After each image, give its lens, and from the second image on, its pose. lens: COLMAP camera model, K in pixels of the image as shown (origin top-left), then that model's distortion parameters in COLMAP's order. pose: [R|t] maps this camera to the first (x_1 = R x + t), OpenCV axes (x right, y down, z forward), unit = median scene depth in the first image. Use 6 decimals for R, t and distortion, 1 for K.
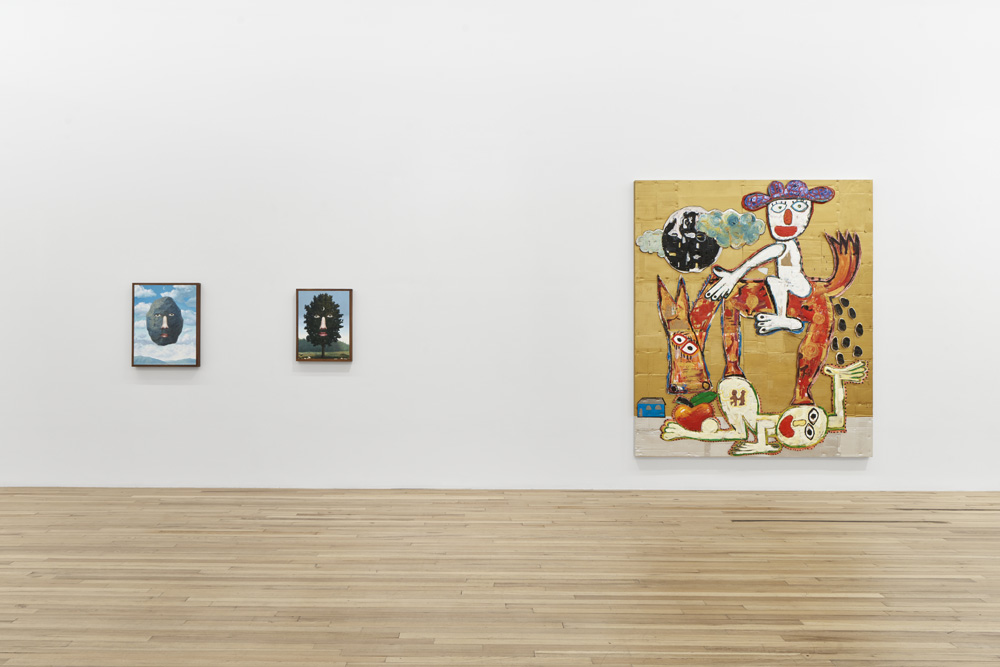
lens RADIAL K [[713.3, 0, 497.1], [0, 713.3, 330.9], [0, 0, 1]] dist [0.008426, -0.001616]
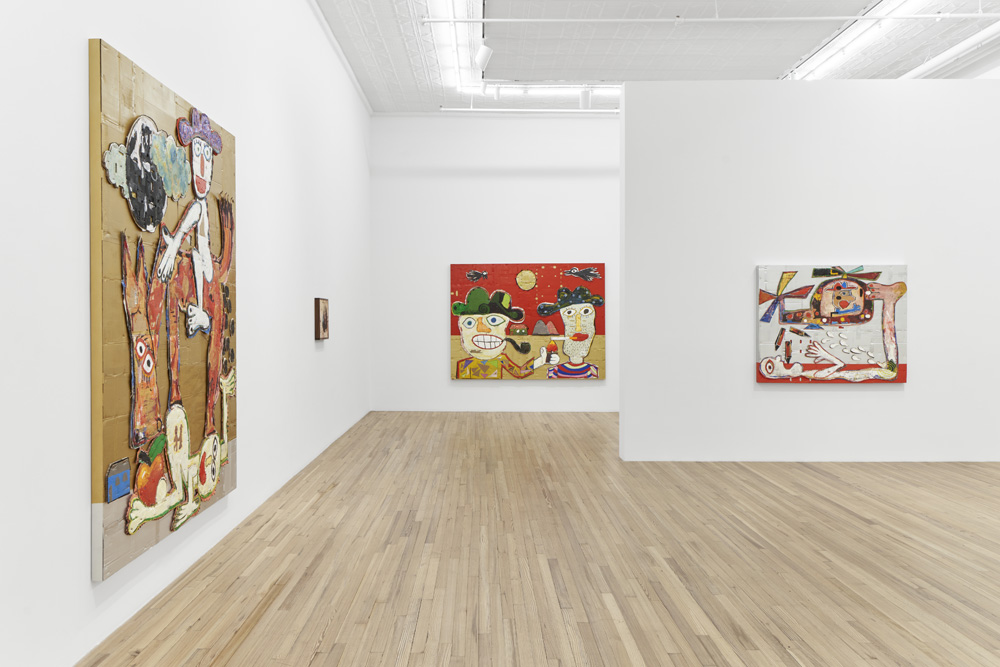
lens RADIAL K [[809.2, 0, 496.6], [0, 809.2, 331.3], [0, 0, 1]] dist [-0.006027, 0.001571]
pose [[0.034482, -0.016119, 0.999275, -0.506346], [0.007993, 0.999842, 0.015852, -0.013278], [-0.999373, 0.007440, 0.034606, 0.955227]]
